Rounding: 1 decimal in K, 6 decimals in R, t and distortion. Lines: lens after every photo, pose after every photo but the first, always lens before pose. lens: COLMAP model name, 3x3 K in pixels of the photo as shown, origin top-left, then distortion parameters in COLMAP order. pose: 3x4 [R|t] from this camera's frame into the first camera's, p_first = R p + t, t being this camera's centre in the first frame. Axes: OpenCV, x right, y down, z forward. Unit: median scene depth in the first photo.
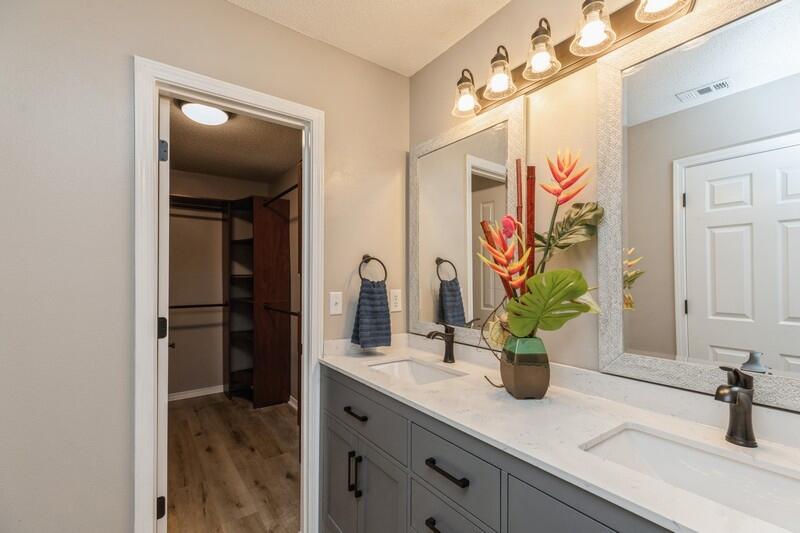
lens RADIAL K [[358.4, 0, 404.4], [0, 358.4, 272.7], [0, 0, 1]] dist [-0.000562, -0.000232]
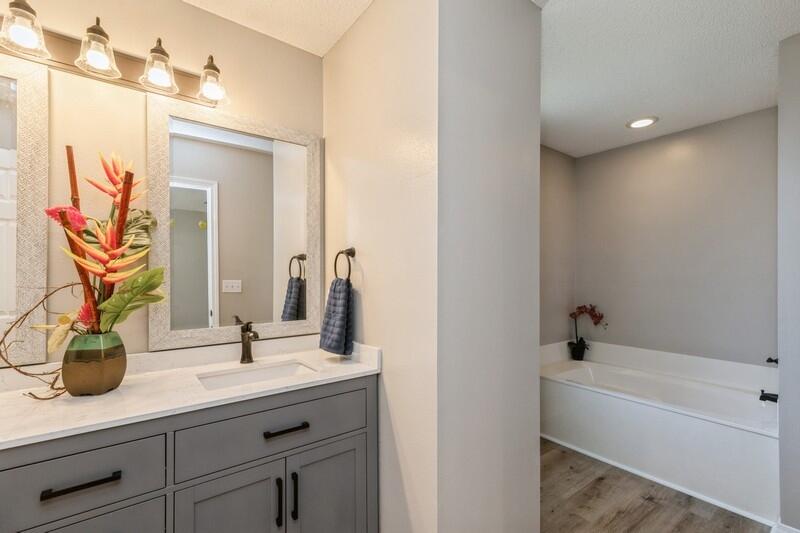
lens RADIAL K [[358.4, 0, 404.4], [0, 358.4, 272.7], [0, 0, 1]] dist [-0.000562, -0.000232]
pose [[-0.016541, -0.000610, 0.999863, -0.735551], [-0.015205, 0.999884, 0.000358, -0.004766], [-0.999748, -0.015196, -0.016549, 0.172354]]
